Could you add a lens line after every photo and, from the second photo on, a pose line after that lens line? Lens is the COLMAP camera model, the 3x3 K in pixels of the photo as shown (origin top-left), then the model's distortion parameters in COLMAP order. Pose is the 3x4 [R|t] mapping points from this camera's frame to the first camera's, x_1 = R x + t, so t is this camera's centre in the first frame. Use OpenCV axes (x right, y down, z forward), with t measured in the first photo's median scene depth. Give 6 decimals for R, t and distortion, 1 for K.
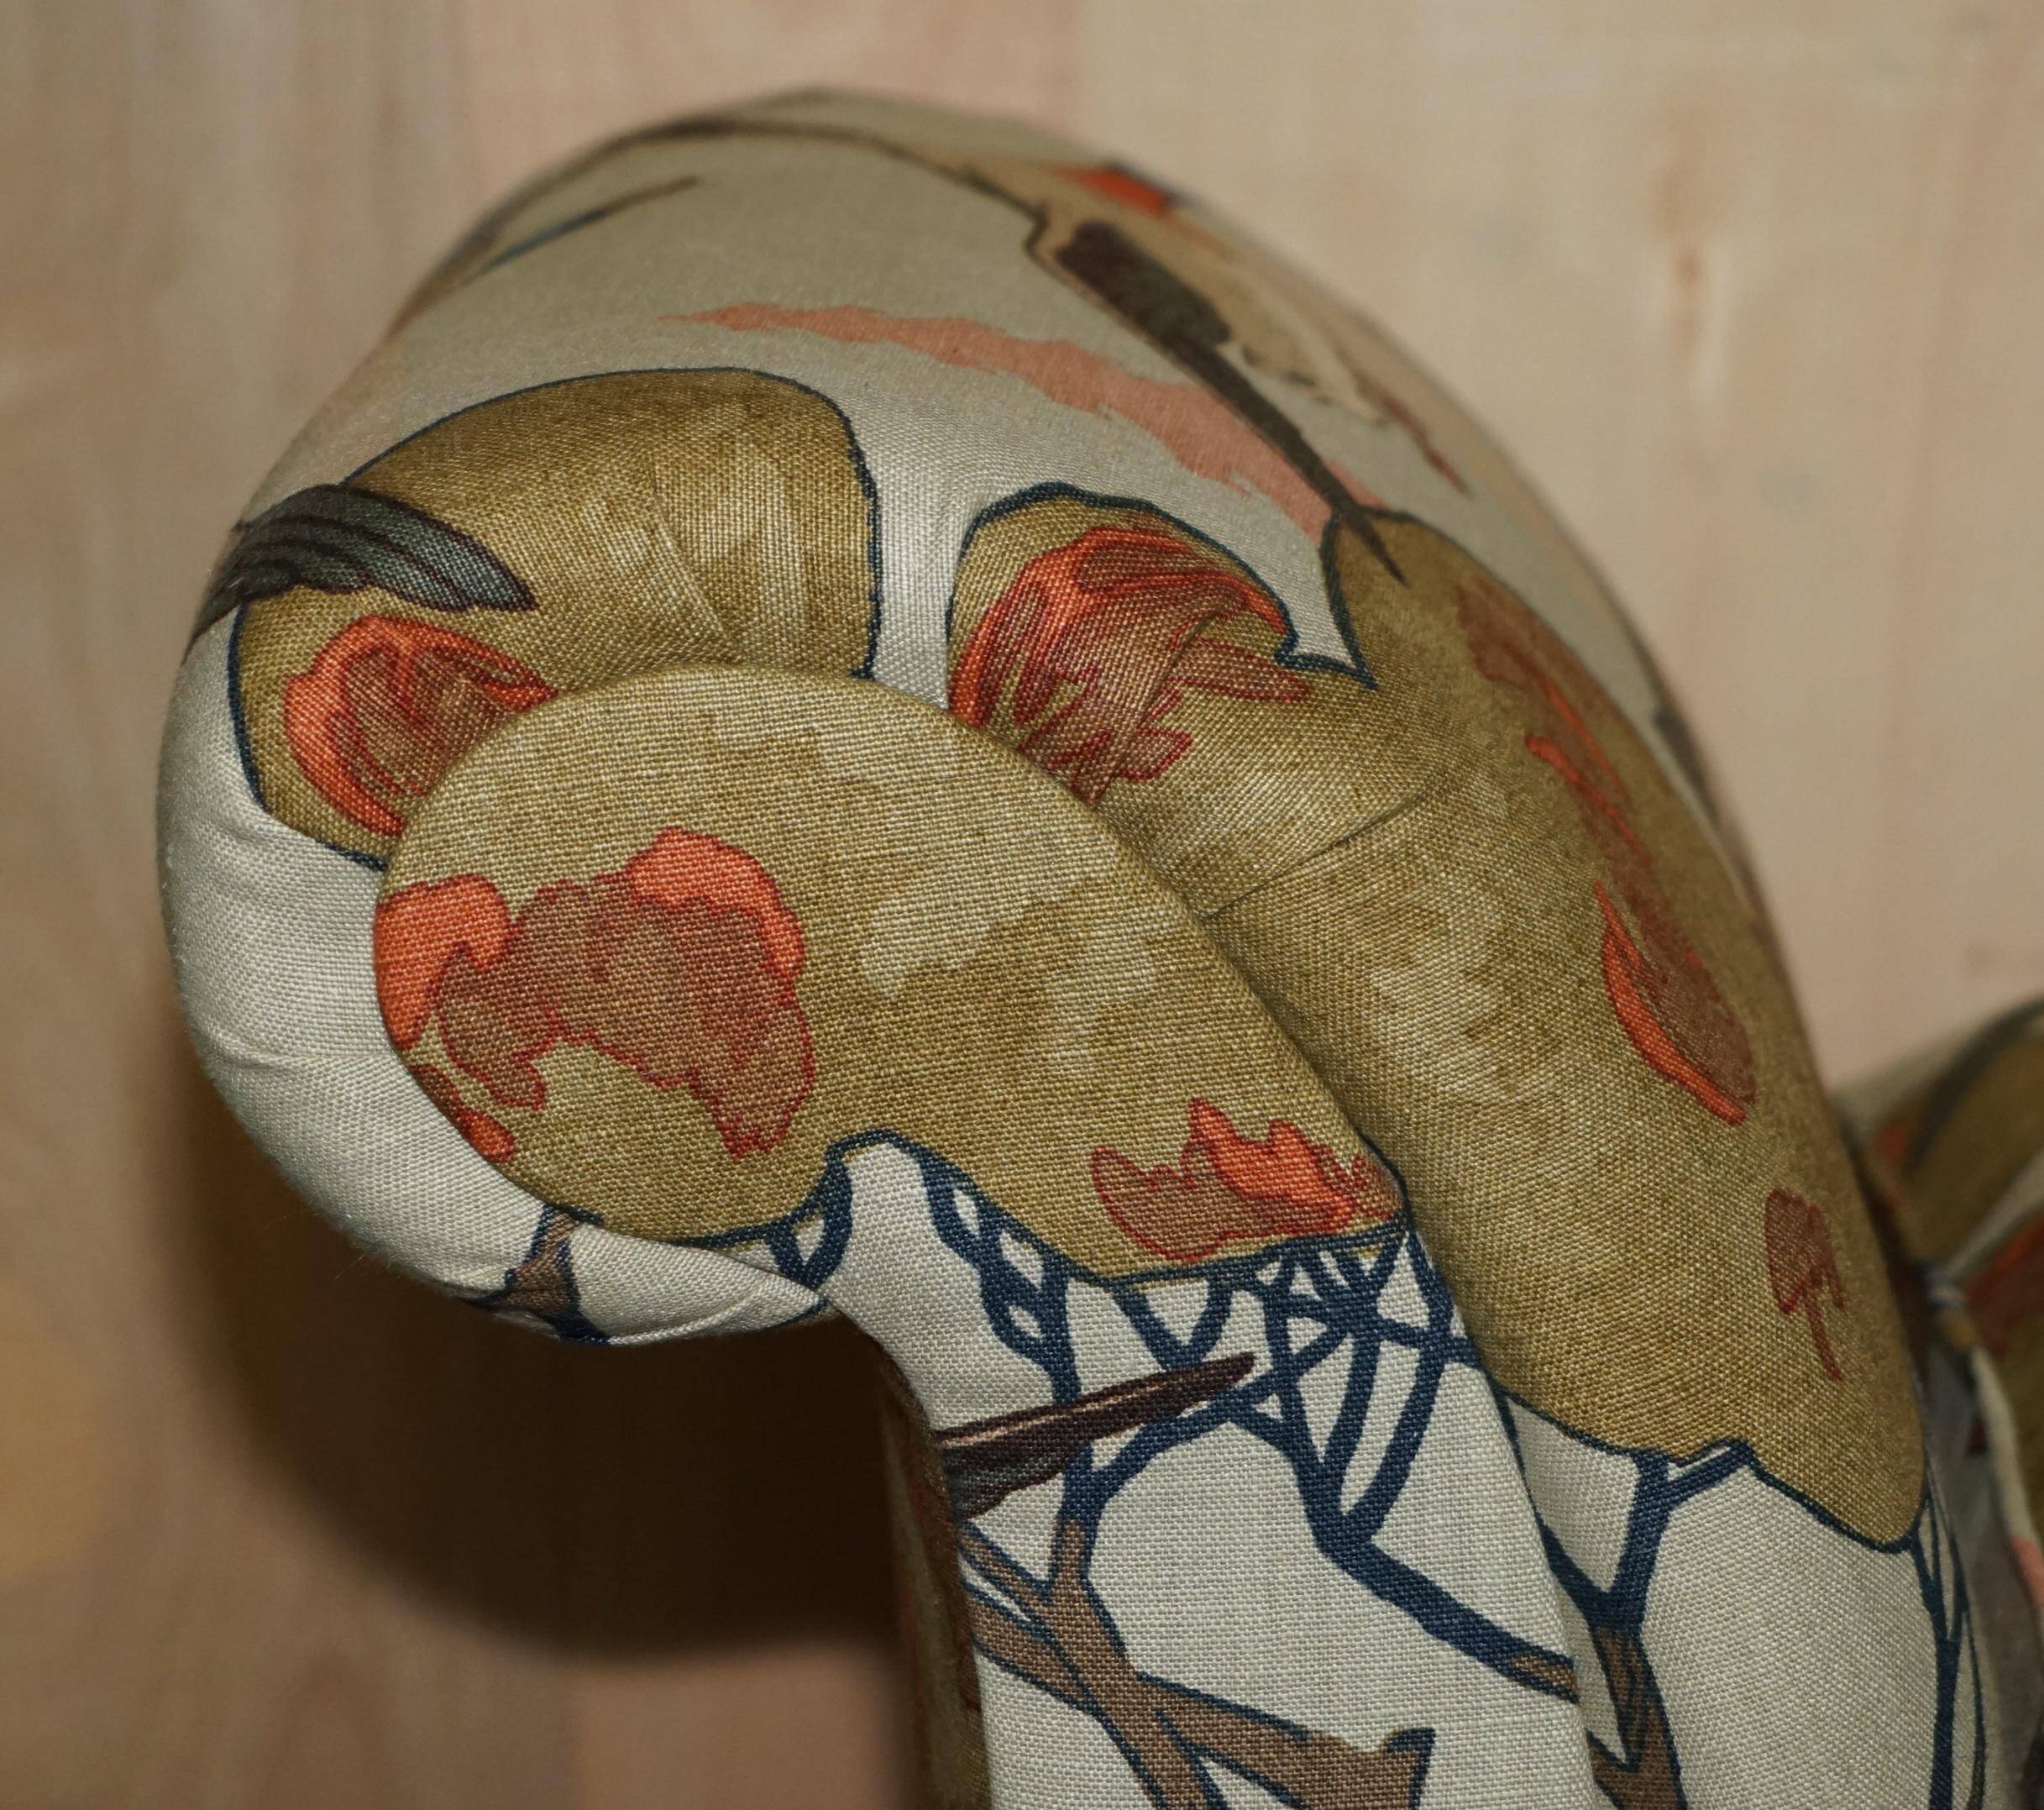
lens RADIAL K [[6621.2, 0, 1028.6], [0, 6621.2, 888.6], [0, 0, 1]] dist [0.010929, 0.000000]
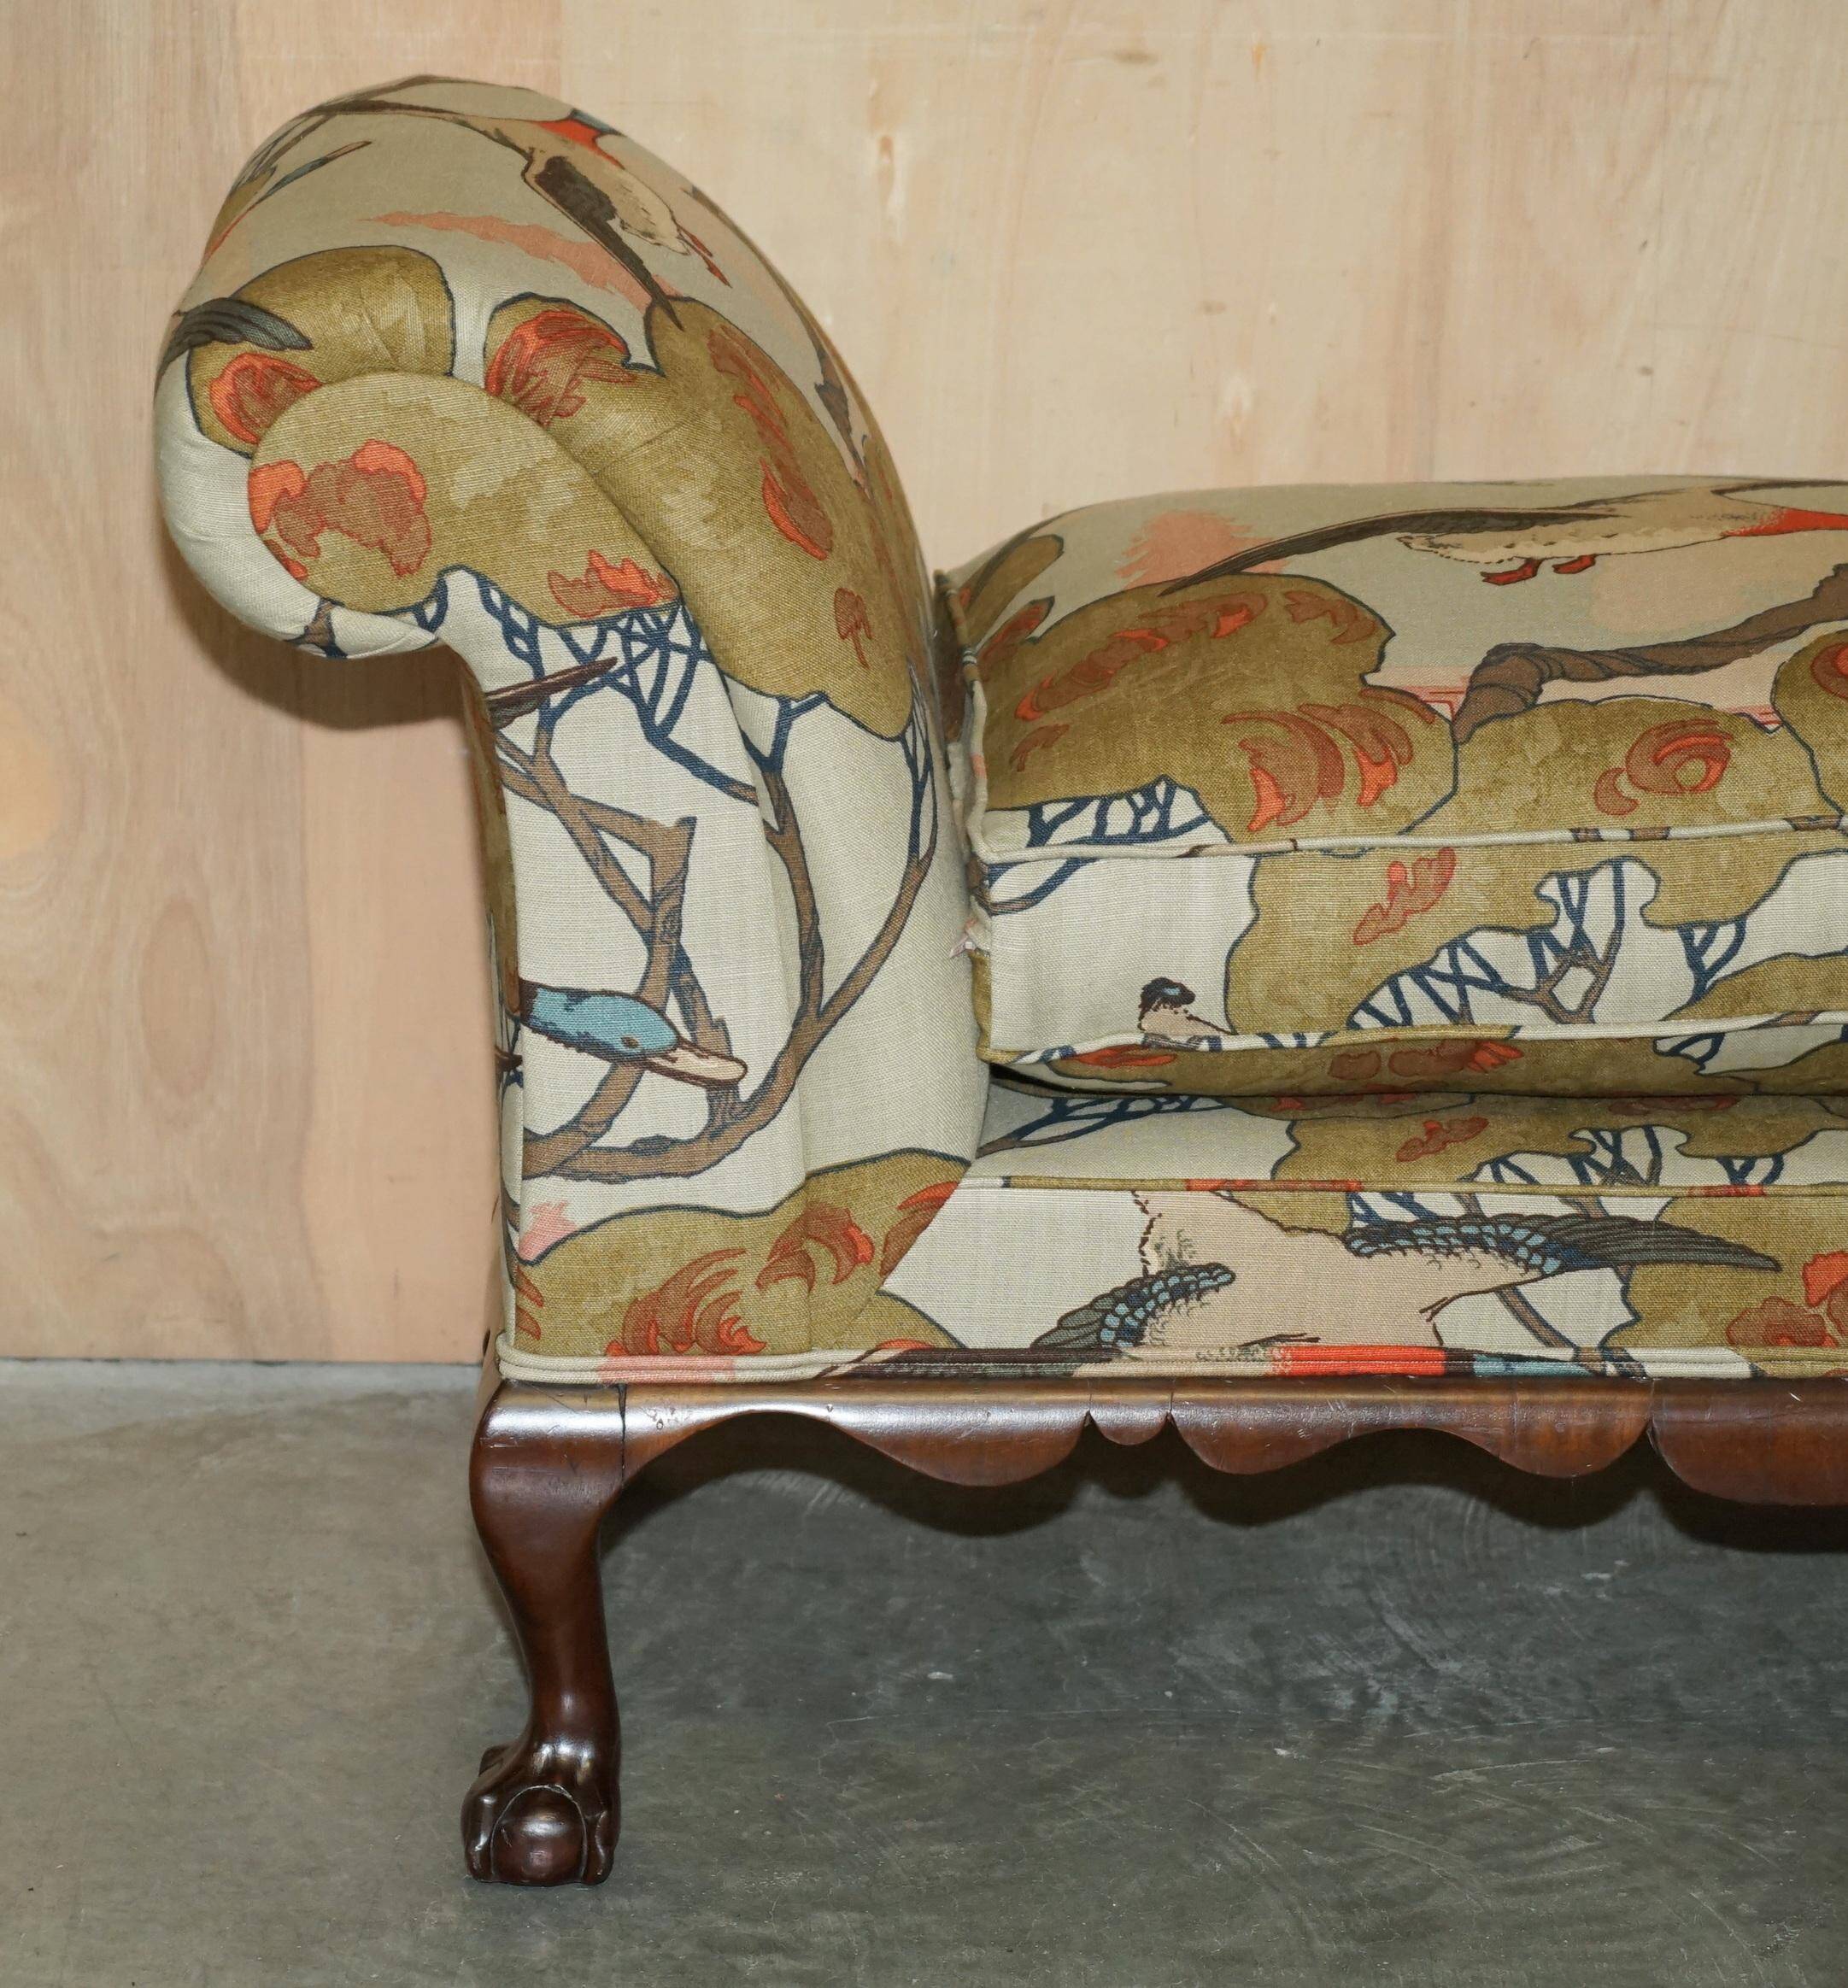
lens RADIAL K [[6484.7, 0, 593.7], [0, 6484.7, 1074.7], [0, 0, 1]] dist [-0.043092, 0.000000]
pose [[0.999878, -0.013723, -0.007471, 0.041002], [0.014283, 0.996608, 0.081047, 0.030612], [0.006334, -0.081143, 0.996682, -1.345448]]
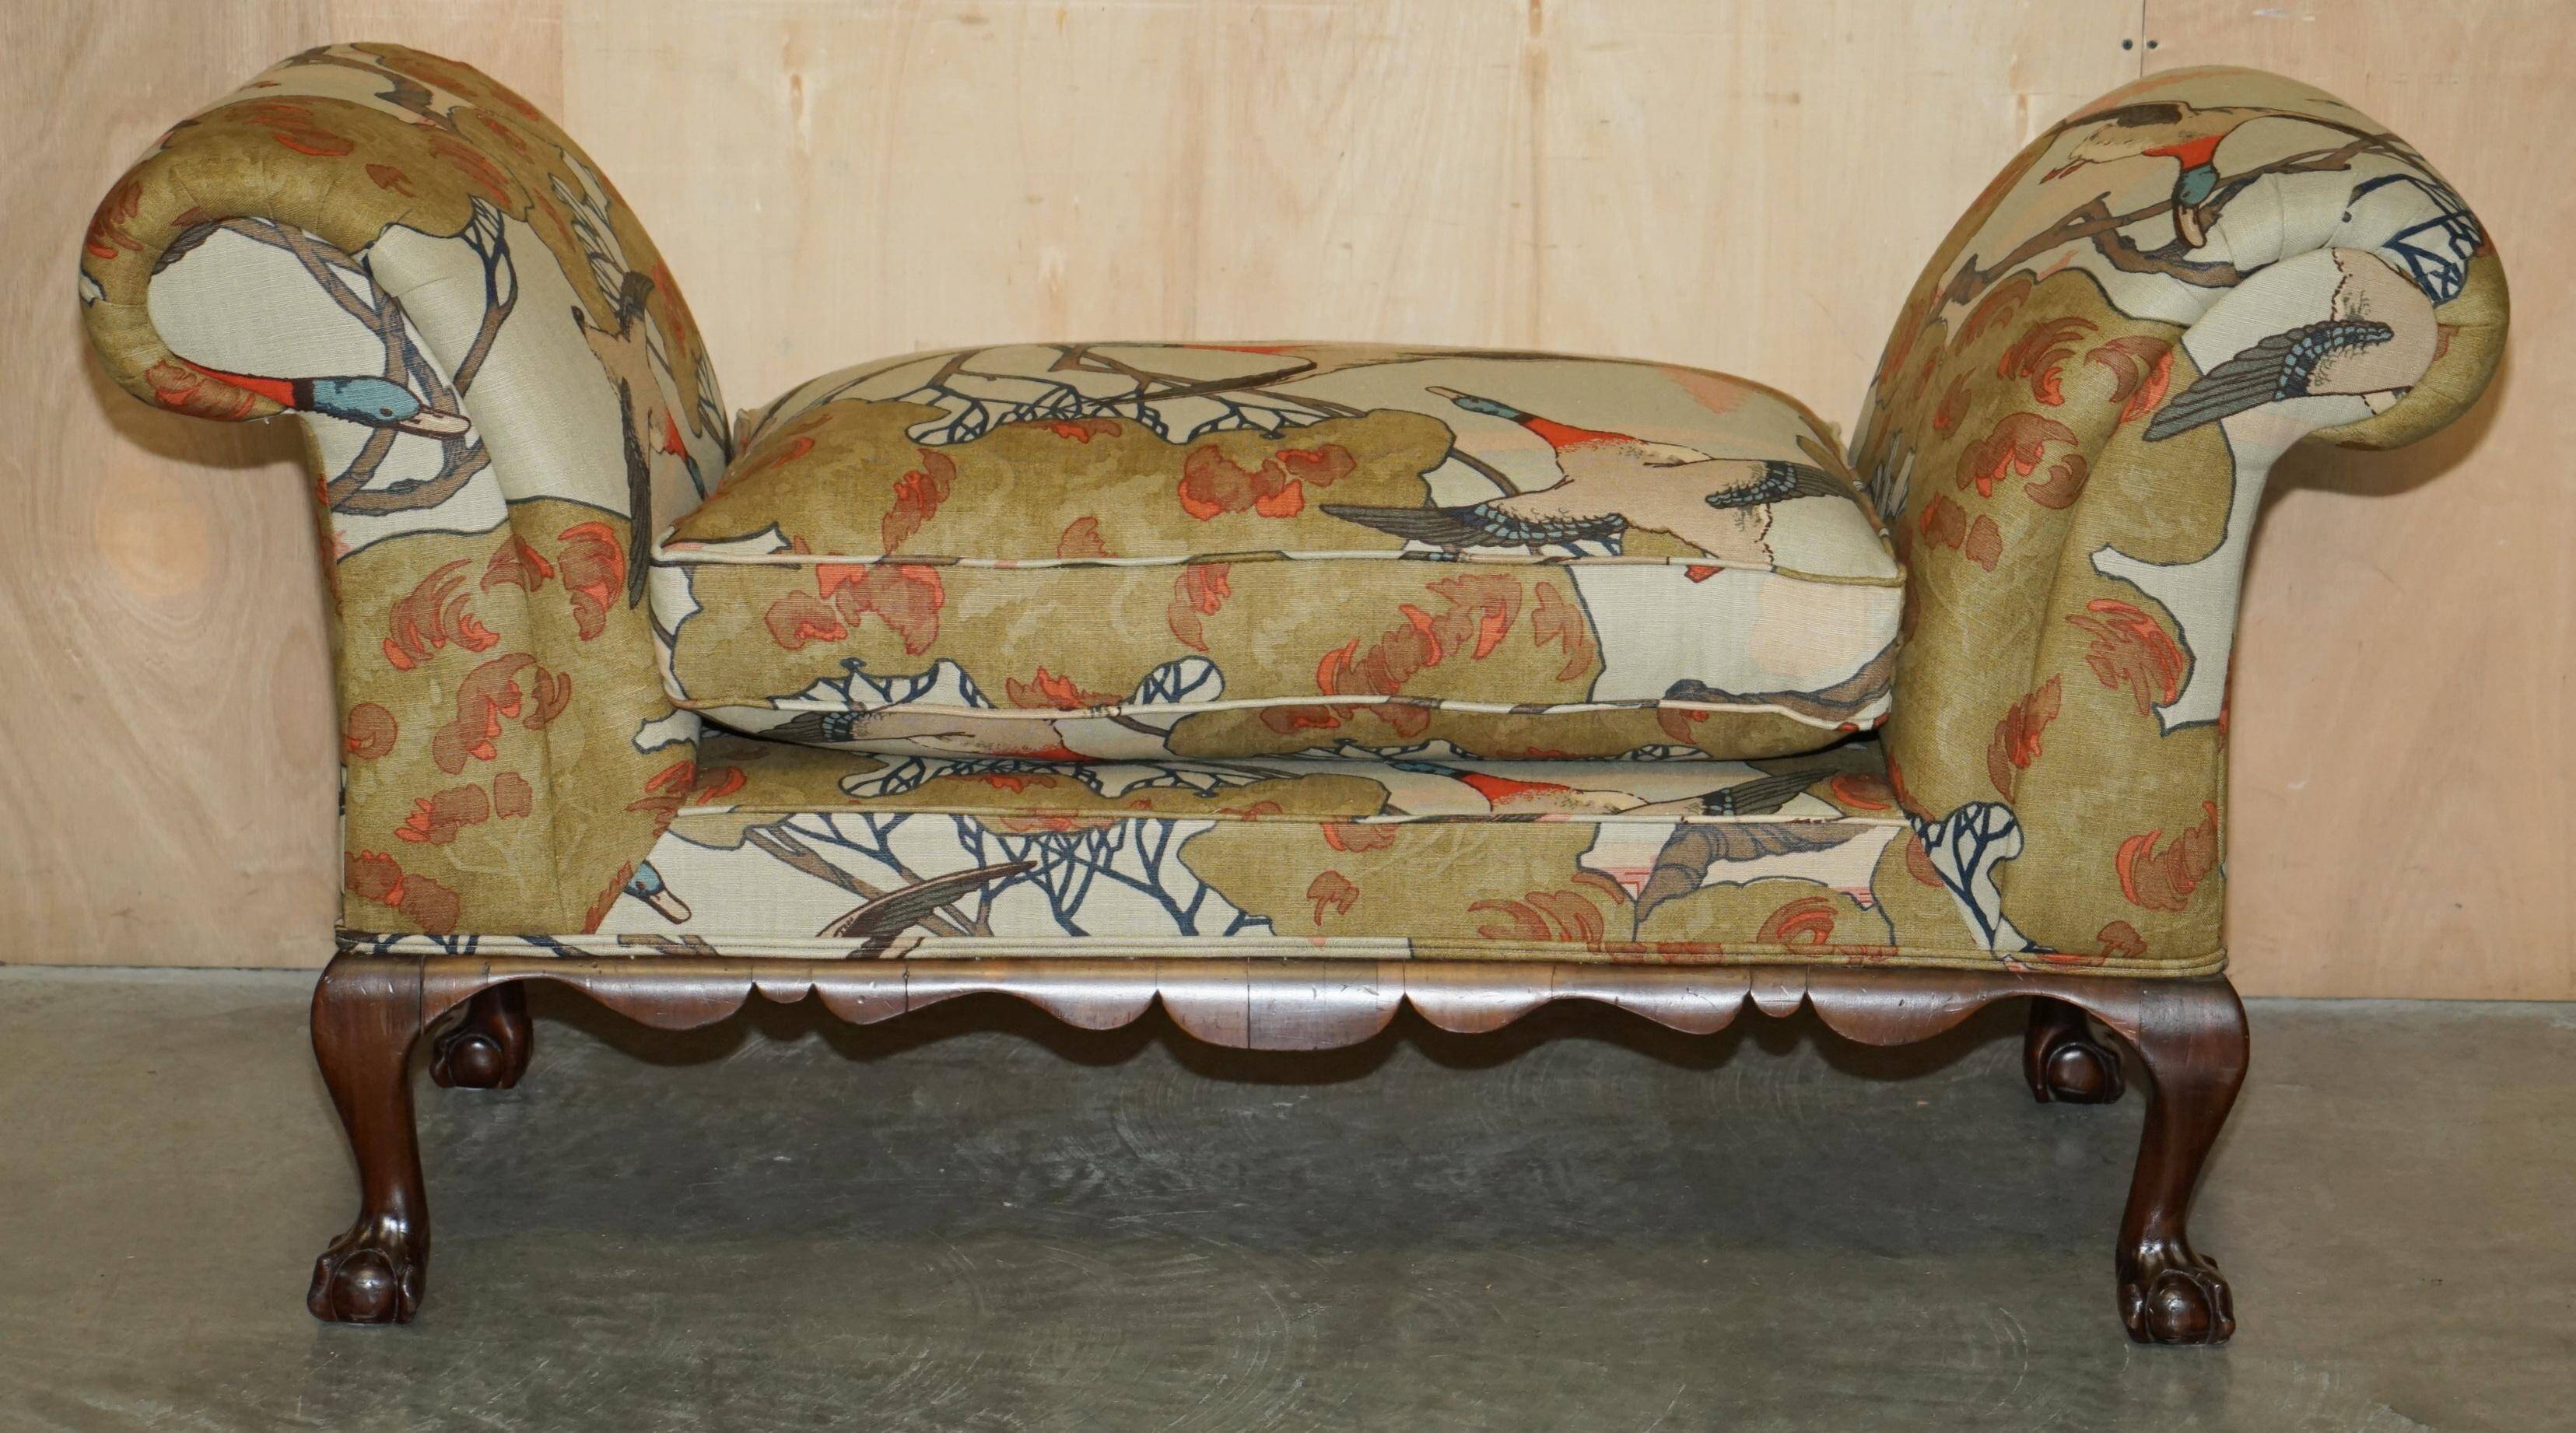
lens RADIAL K [[5826.3, 0, 1308.3], [0, 5826.3, 697.1], [0, 0, 1]] dist [-0.018990, 0.000000]
pose [[0.999959, -0.008880, -0.001849, 0.474953], [0.008906, 0.999851, 0.014777, 0.184651], [0.001718, -0.014793, 0.999889, -2.054520]]
